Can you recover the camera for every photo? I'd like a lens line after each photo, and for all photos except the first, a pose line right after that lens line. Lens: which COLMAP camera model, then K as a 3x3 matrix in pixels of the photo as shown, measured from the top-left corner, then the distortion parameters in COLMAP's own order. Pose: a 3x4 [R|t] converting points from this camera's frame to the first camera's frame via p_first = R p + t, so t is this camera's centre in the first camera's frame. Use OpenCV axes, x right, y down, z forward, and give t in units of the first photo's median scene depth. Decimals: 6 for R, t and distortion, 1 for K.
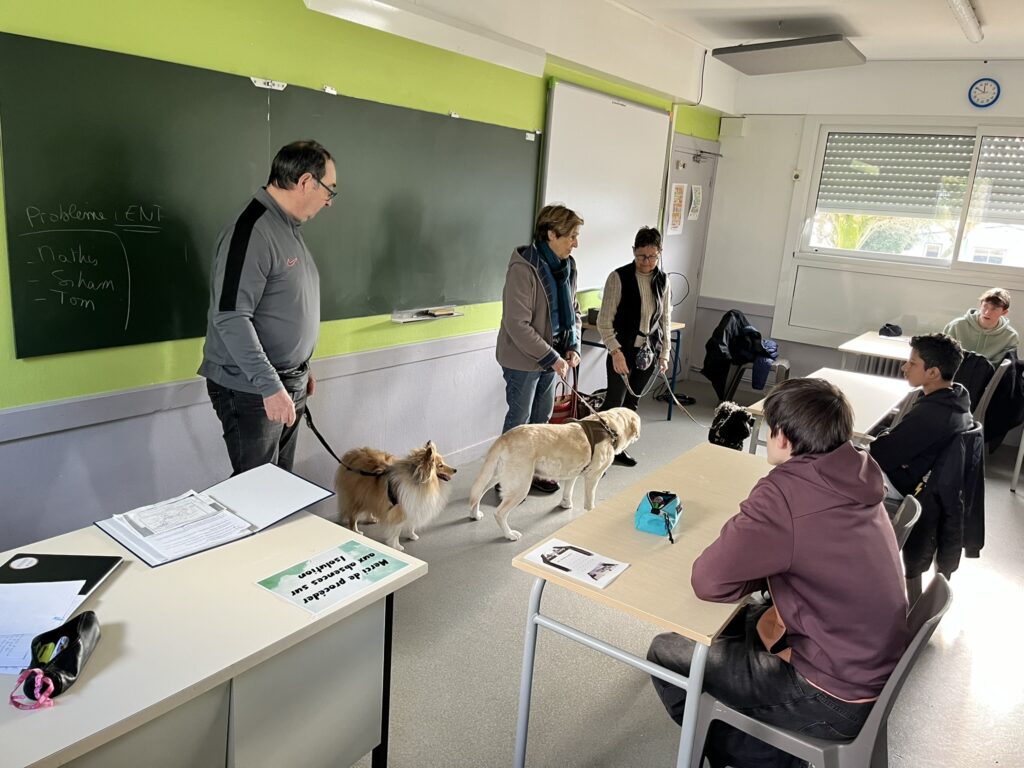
lens RADIAL K [[767.8, 0, 510.8], [0, 767.8, 366.9], [0, 0, 1]] dist [0.001555, 0.001716]
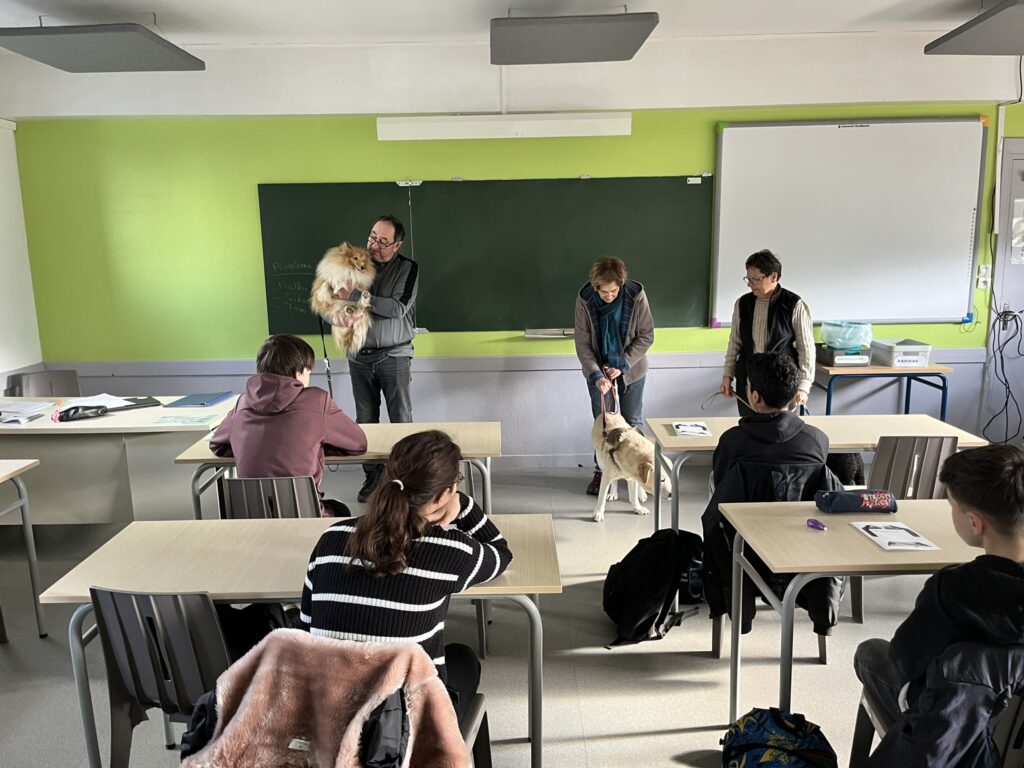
lens RADIAL K [[767.8, 0, 510.8], [0, 767.8, 366.9], [0, 0, 1]] dist [0.001555, 0.001716]
pose [[0.574595, 0.053117, -0.816712, 0.800212], [-0.121716, 0.992341, -0.021094, 0.021493], [0.809336, 0.111528, 0.576660, 0.182621]]
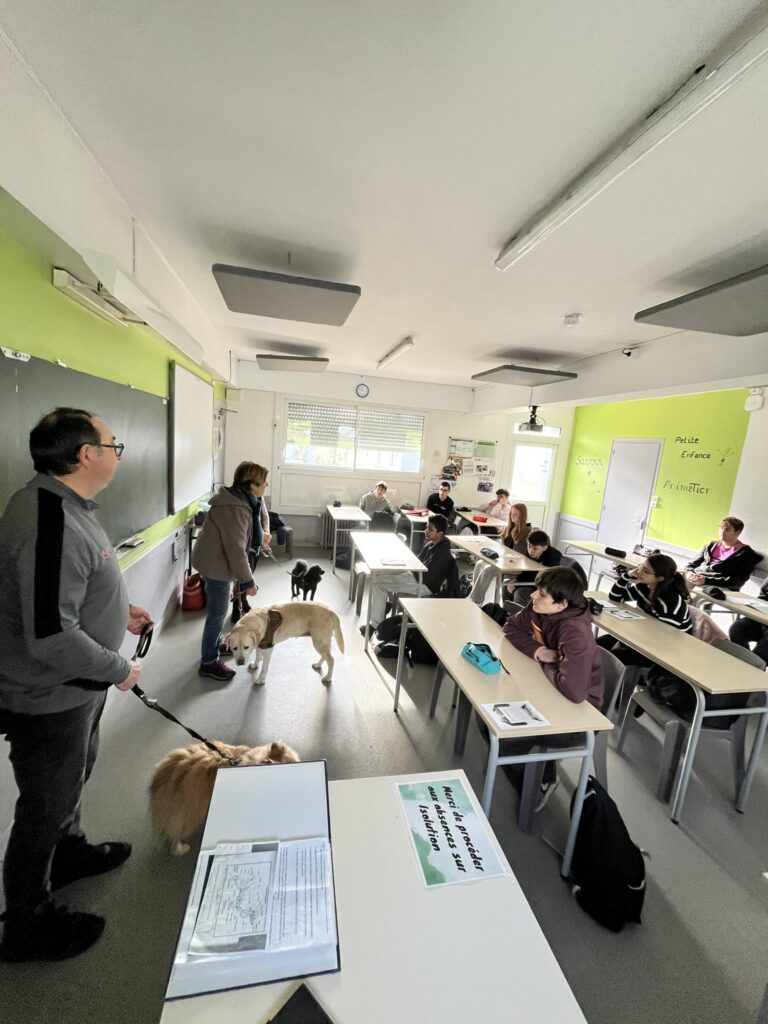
lens RADIAL K [[407.5, 0, 381.4], [0, 407.5, 511.7], [0, 0, 1]] dist [-0.003046, -0.000559]
pose [[0.684730, -0.130169, 0.717078, -0.258883], [0.128525, 0.990067, 0.056996, -0.097711], [-0.717374, 0.053136, 0.694659, 0.231206]]
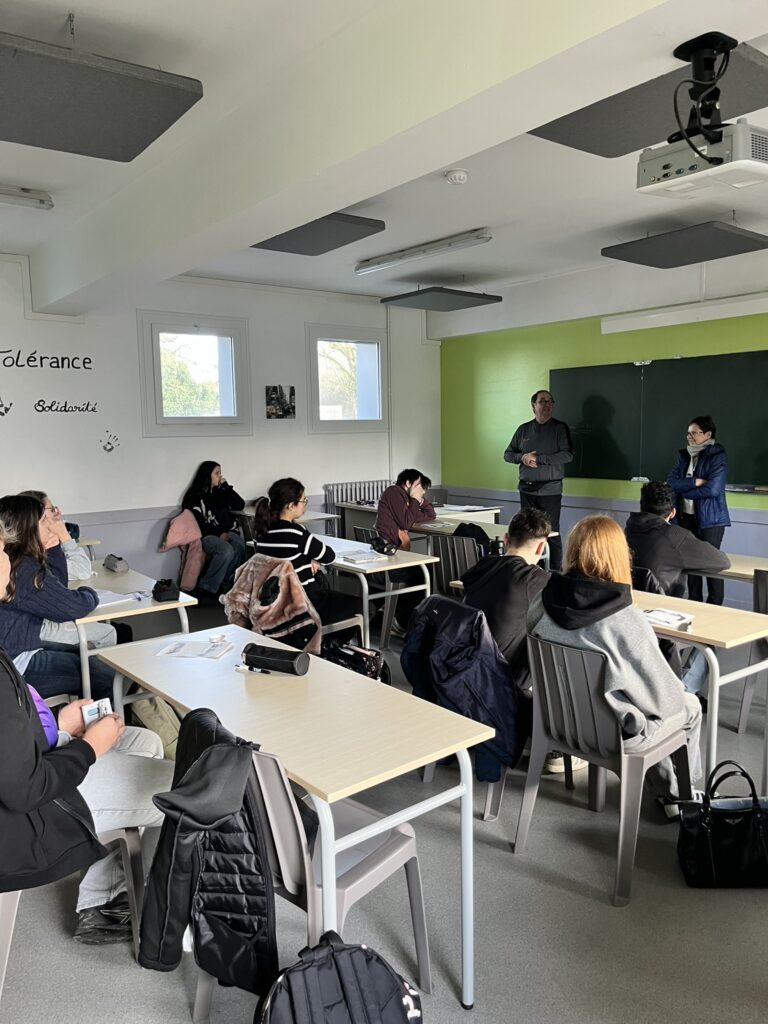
lens RADIAL K [[767.3, 0, 384.0], [0, 767.3, 512.0], [0, 0, 1]] dist [0.073003, -0.094318]
pose [[-0.286327, 0.039167, -0.957331, 1.312839], [-0.215973, 0.970811, 0.104314, -0.027348], [0.933473, 0.236626, -0.269510, 0.684598]]
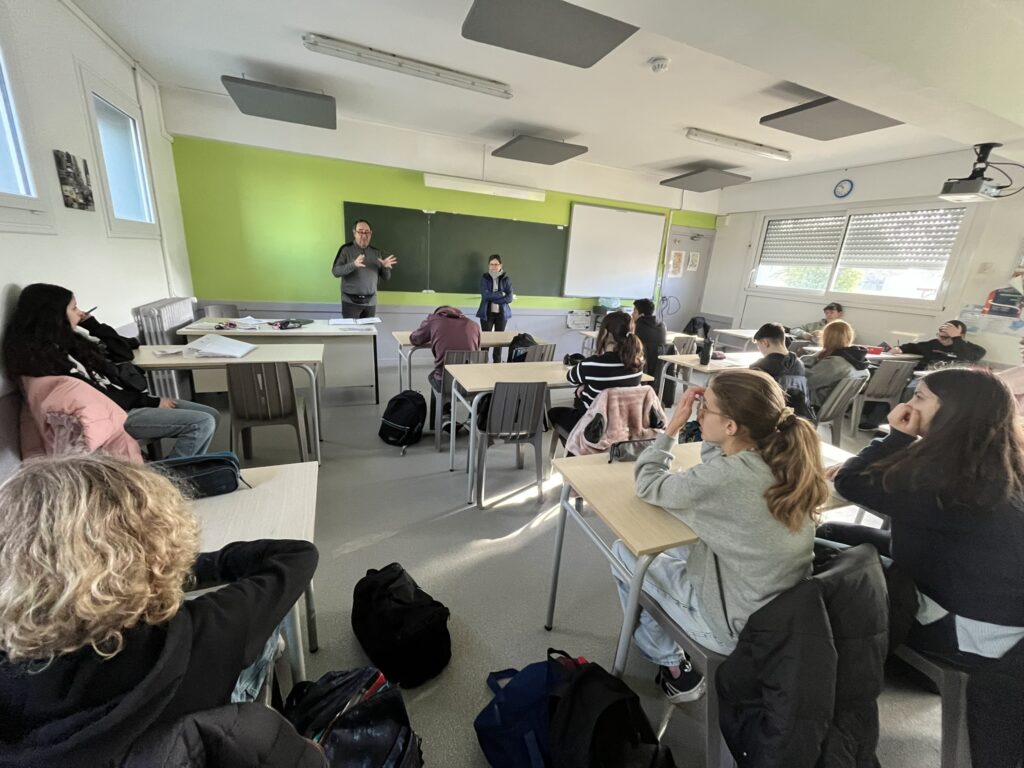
lens RADIAL K [[407.5, 0, 512.0], [0, 407.5, 384.0], [0, 0, 1]] dist [-0.003046, -0.000559]
pose [[0.849148, 0.135759, -0.510410, 0.621948], [-0.121427, 0.990694, 0.061492, 0.125499], [0.514008, 0.009761, 0.857730, -0.166641]]
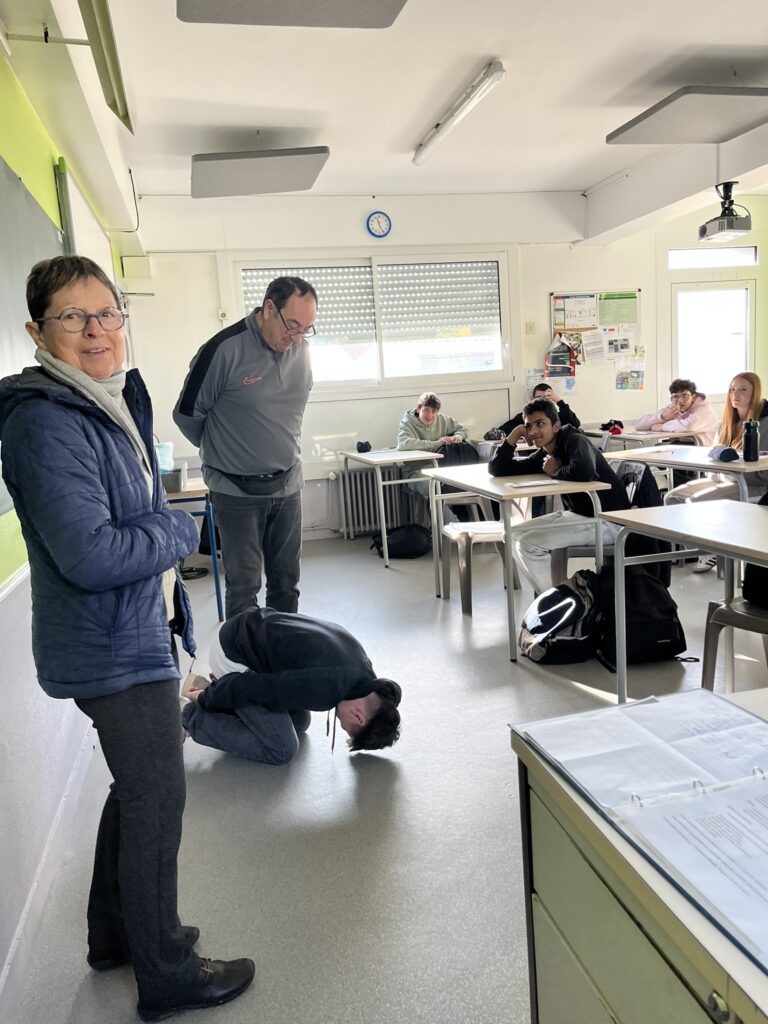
lens RADIAL K [[767.3, 0, 384.0], [0, 767.3, 512.0], [0, 0, 1]] dist [0.073003, -0.094318]
pose [[0.660206, -0.231294, 0.714585, -0.352082], [0.279521, 0.958727, 0.052068, -0.012184], [-0.697134, 0.165365, 0.697609, 0.337244]]
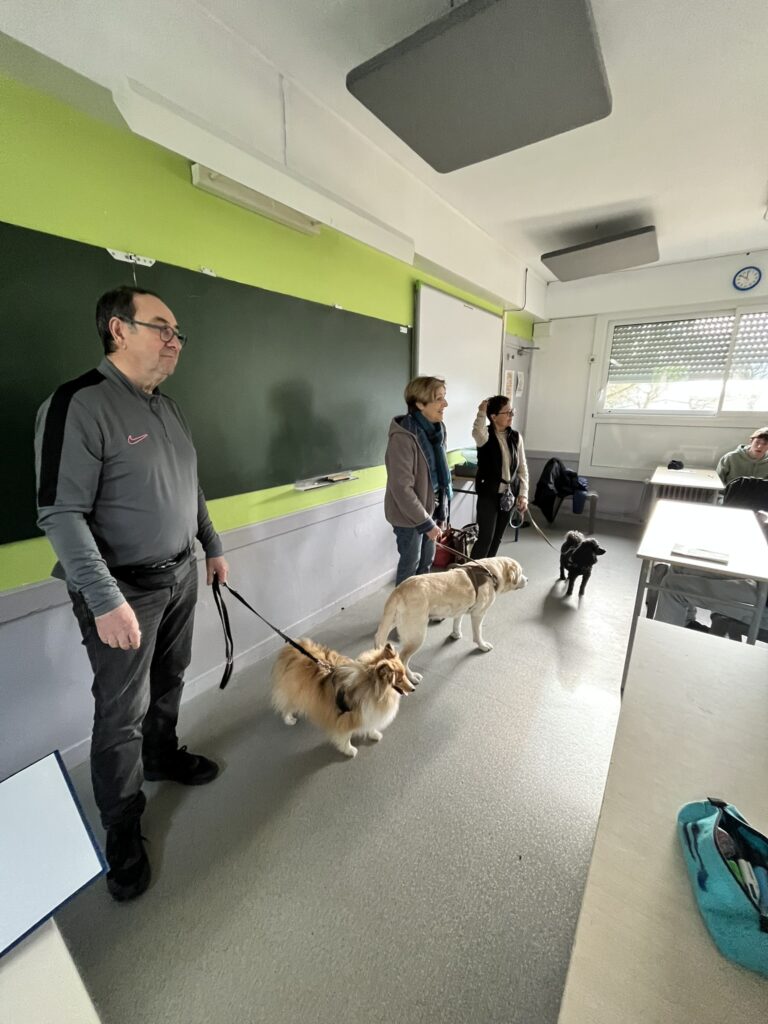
lens RADIAL K [[407.5, 0, 381.4], [0, 407.5, 511.7], [0, 0, 1]] dist [-0.003046, -0.000559]
pose [[0.997185, -0.063471, -0.039913, -0.002720], [0.065026, 0.997123, 0.038949, -0.035204], [0.037326, -0.041435, 0.998444, 0.333626]]
